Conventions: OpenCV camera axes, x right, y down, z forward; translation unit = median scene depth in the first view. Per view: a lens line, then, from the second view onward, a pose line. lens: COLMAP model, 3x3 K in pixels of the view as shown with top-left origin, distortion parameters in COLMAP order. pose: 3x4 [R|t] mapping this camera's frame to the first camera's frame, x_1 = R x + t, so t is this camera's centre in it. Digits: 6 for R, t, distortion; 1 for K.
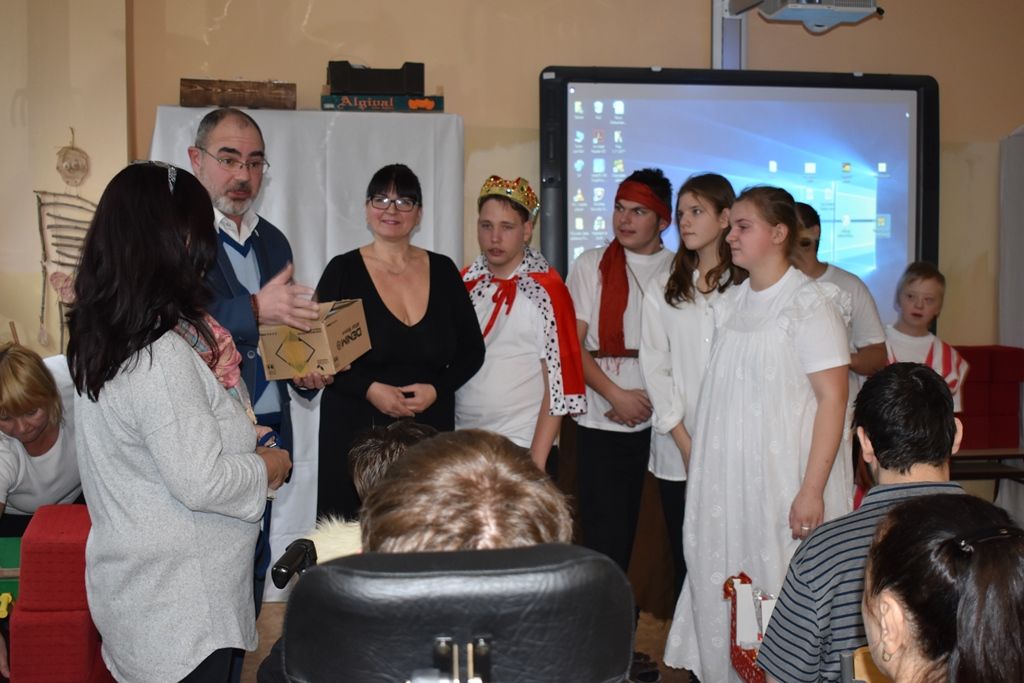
lens RADIAL K [[1275.8, 0, 512.0], [0, 1275.8, 341.5], [0, 0, 1]] dist [-0.053103, -0.022049]
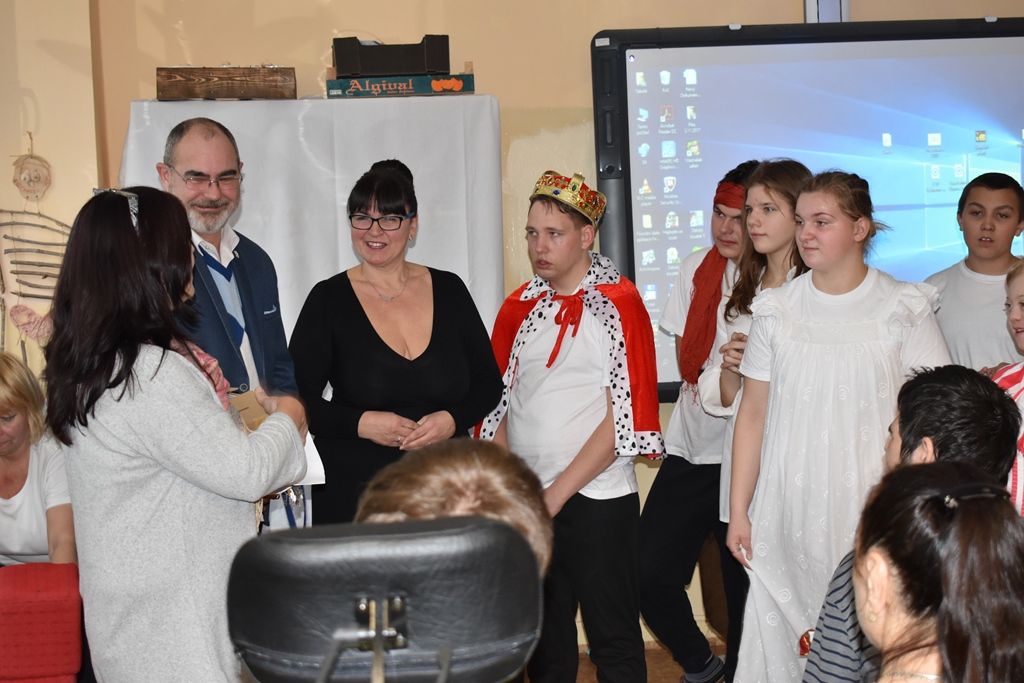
lens RADIAL K [[1717.6, 0, 512.0], [0, 1717.6, 341.5], [0, 0, 1]] dist [0.004178, -0.023703]
pose [[0.997183, -0.038114, -0.064607, 0.036442], [0.036545, 0.999012, -0.025301, 0.009385], [0.065508, 0.022869, 0.997590, -0.104082]]
